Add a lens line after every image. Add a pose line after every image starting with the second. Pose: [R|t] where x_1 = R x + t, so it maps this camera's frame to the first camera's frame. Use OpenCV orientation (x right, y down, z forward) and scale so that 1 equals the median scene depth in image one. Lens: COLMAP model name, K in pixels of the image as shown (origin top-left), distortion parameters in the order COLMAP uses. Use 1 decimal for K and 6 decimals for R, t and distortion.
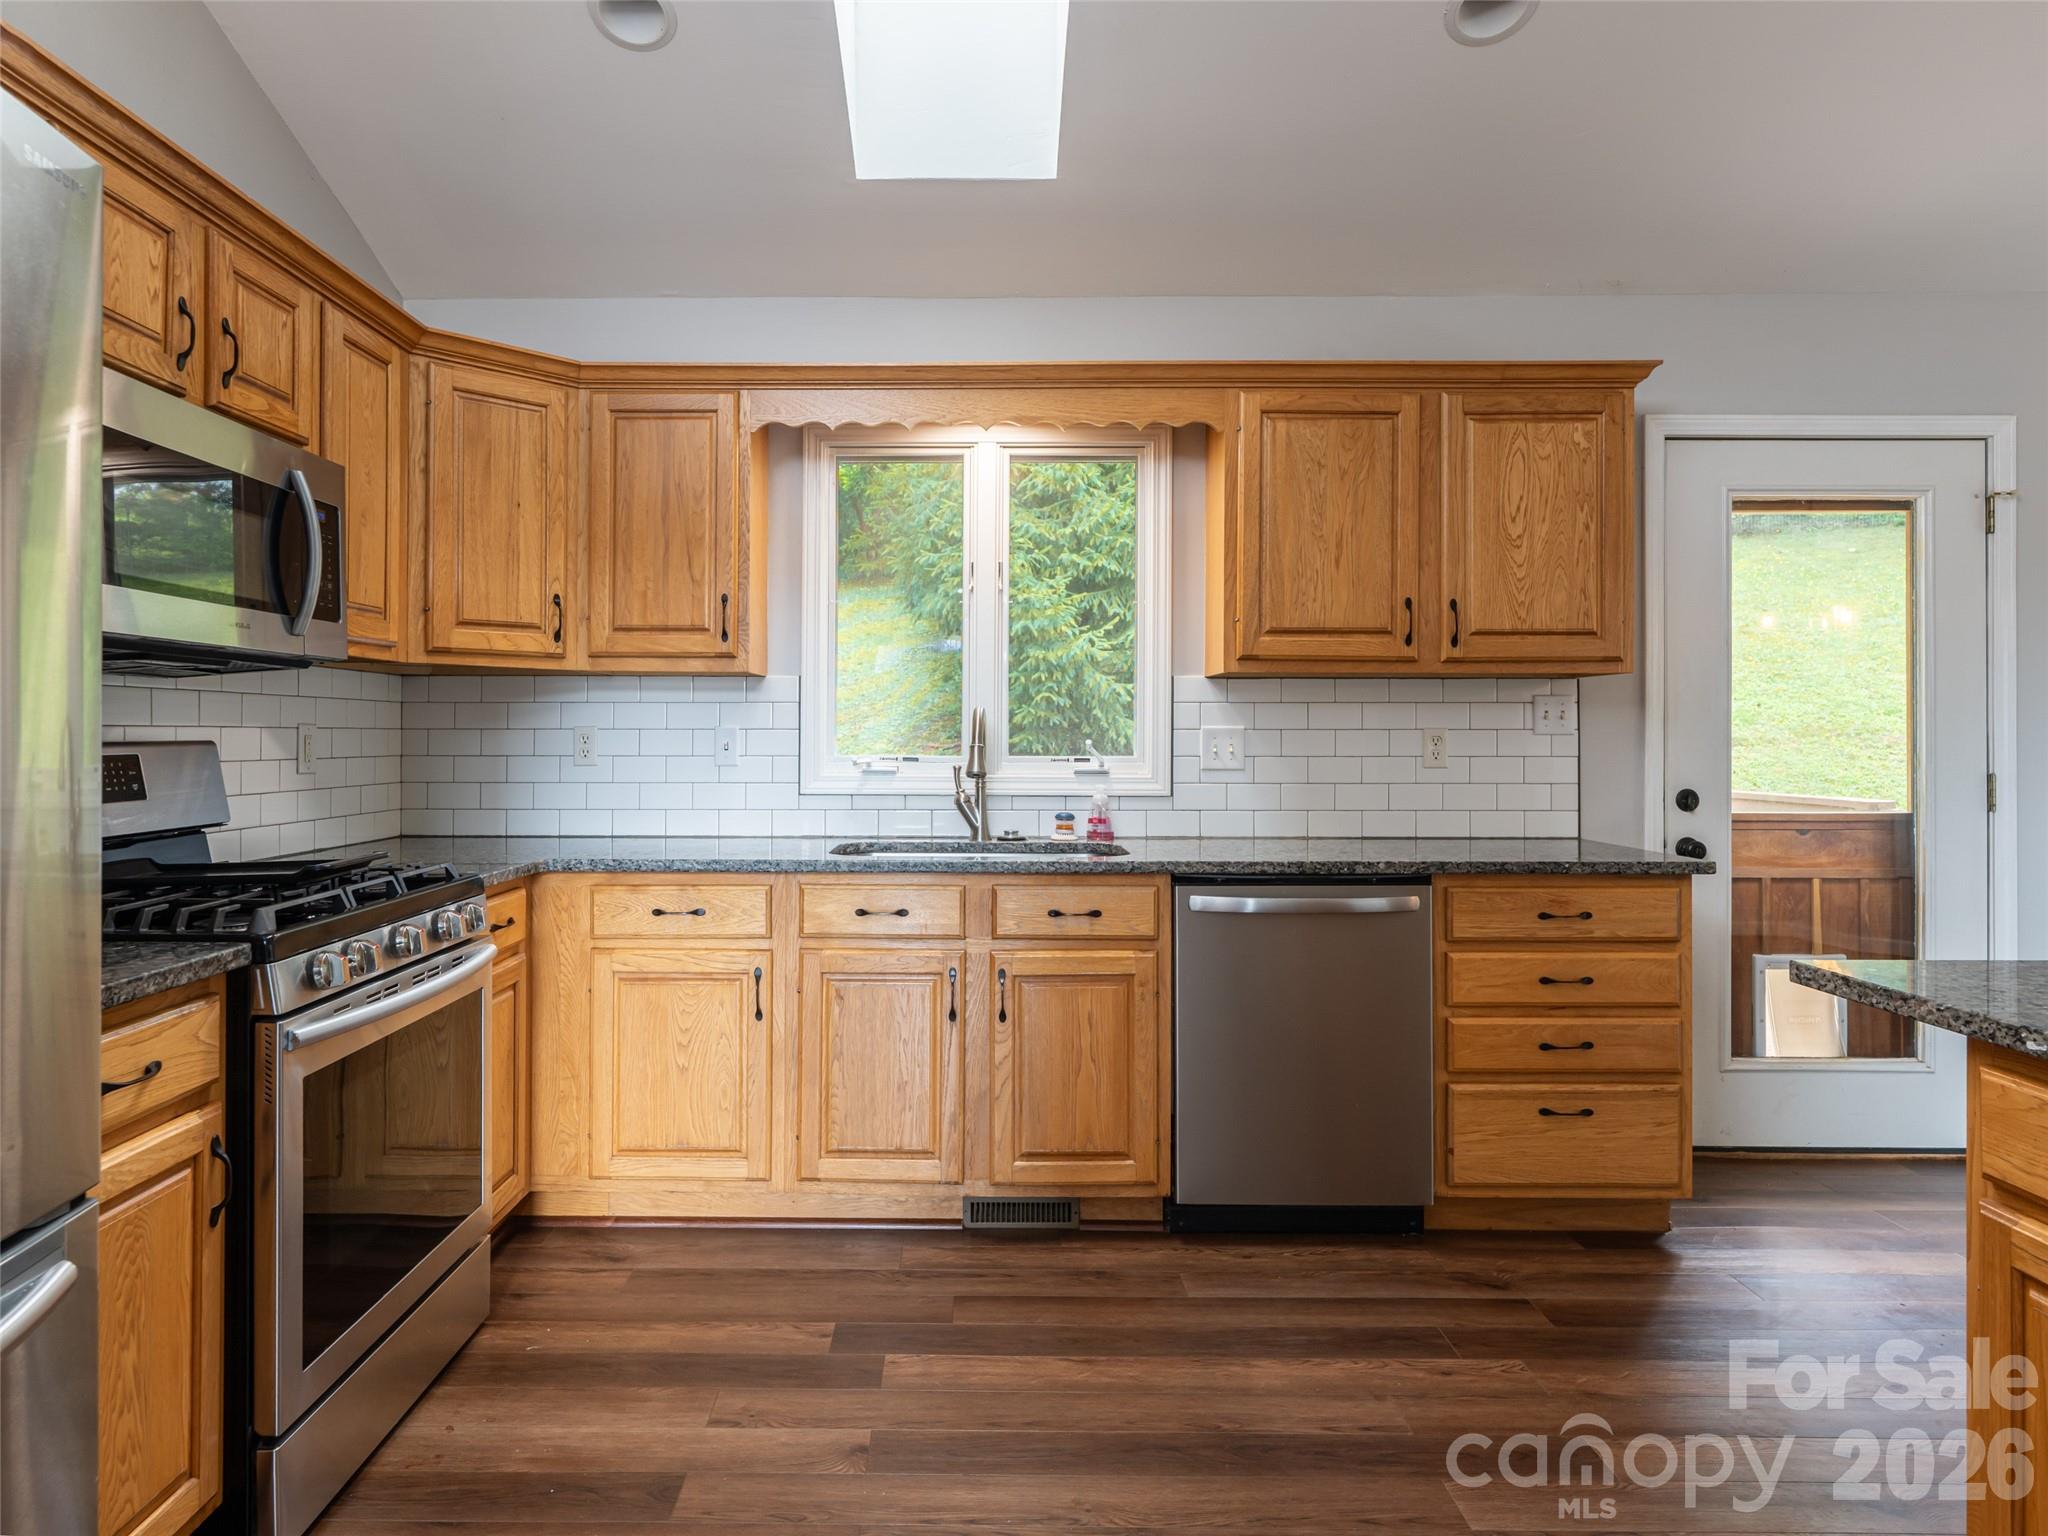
lens RADIAL K [[1243.7, 0, 999.8], [0, 1243.7, 725.2], [0, 0, 1]] dist [-0.000843, 0.000316]
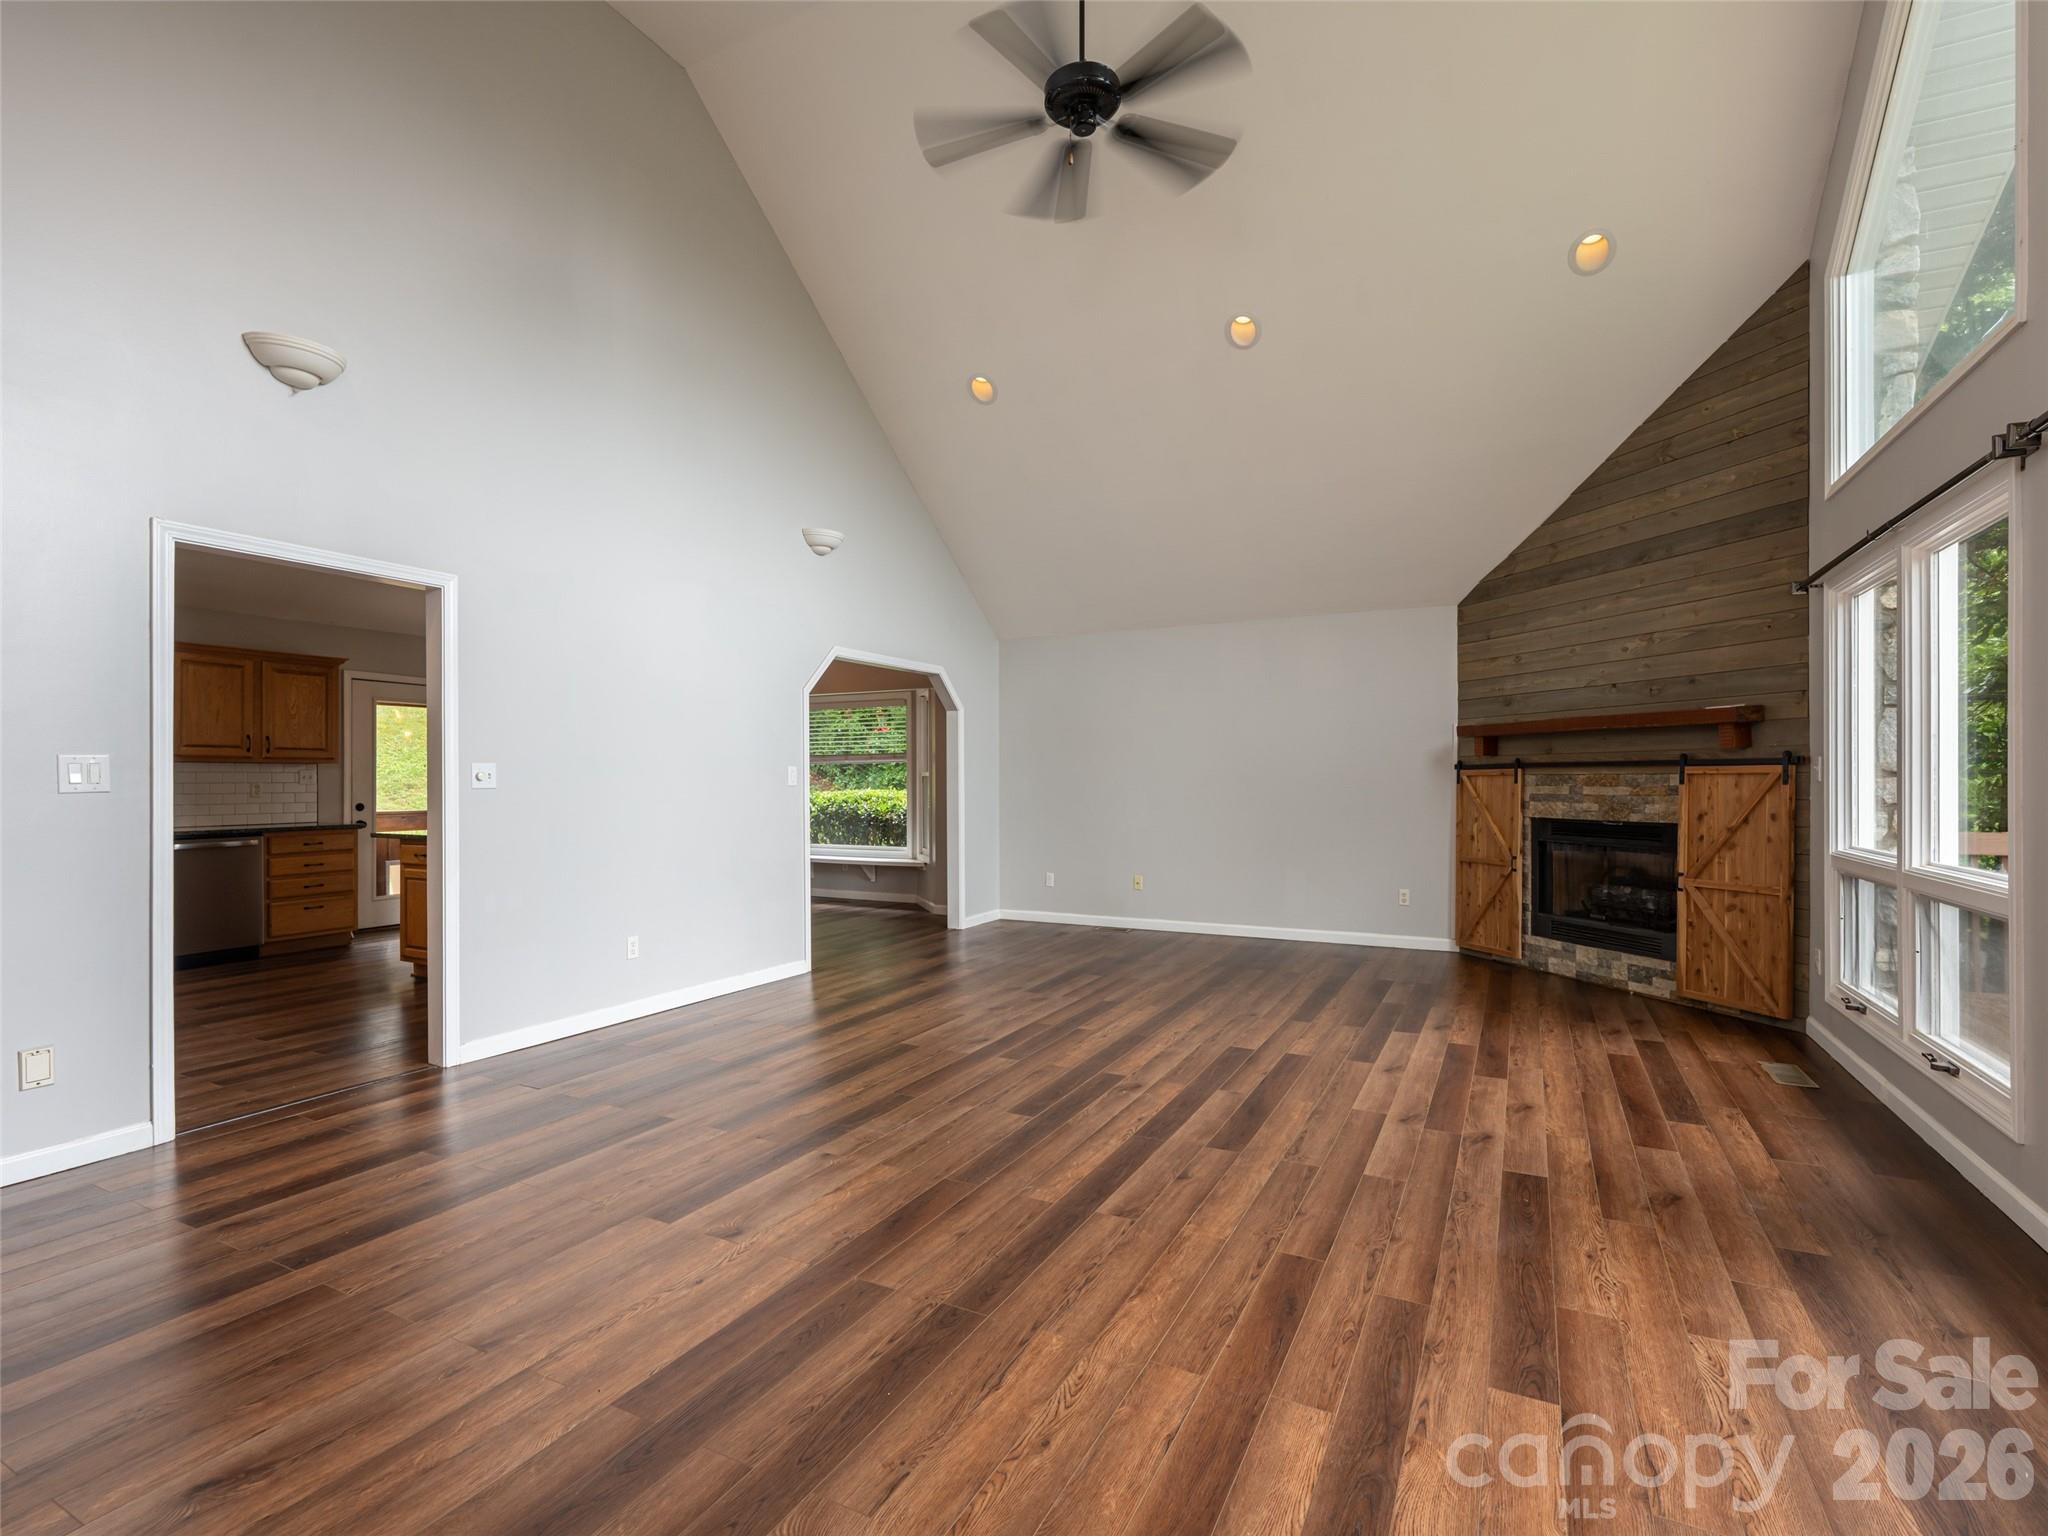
lens RADIAL K [[953.2, 0, 1032.3], [0, 953.2, 779.2], [0, 0, 1]] dist [-0.002721, -0.000107]
pose [[0.448695, -0.001510, 0.893684, -0.772966], [-0.003942, 0.999985, 0.003669, -0.018961], [-0.893676, -0.005169, 0.448683, -1.489805]]
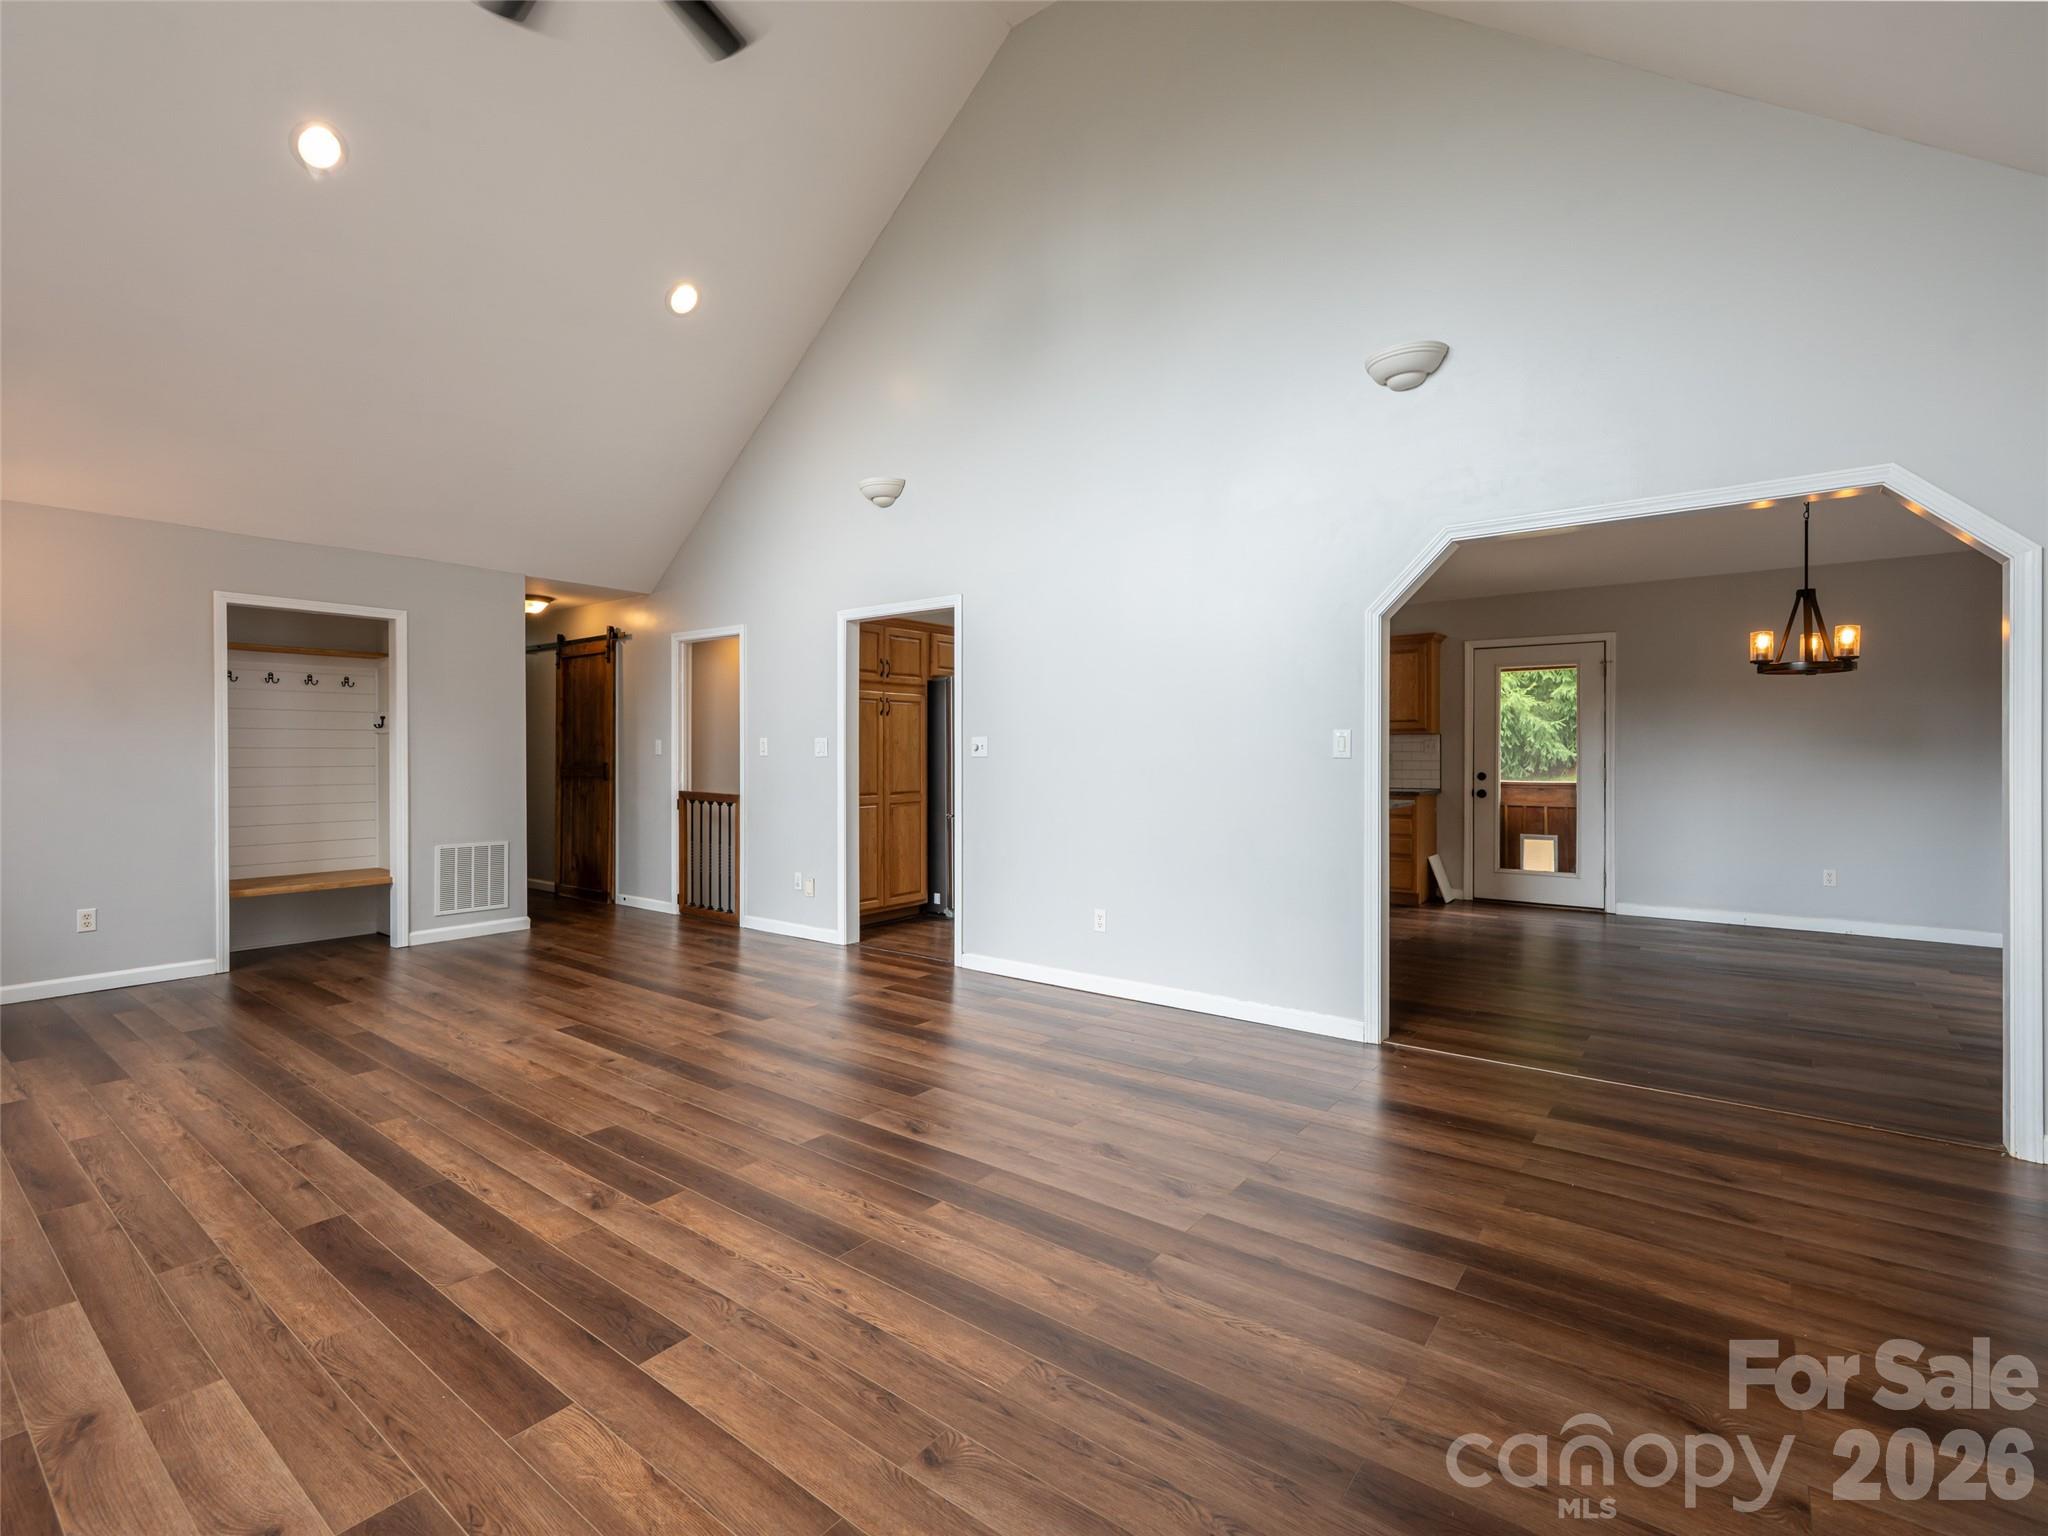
lens RADIAL K [[944.4, 0, 1020.9], [0, 944.4, 758.0], [0, 0, 1]] dist [0.001675, -0.000416]
pose [[0.799399, 0.001644, -0.600799, 1.115042], [0.006784, 0.999908, 0.011762, -0.015151], [0.600763, -0.013479, 0.799314, -1.490831]]
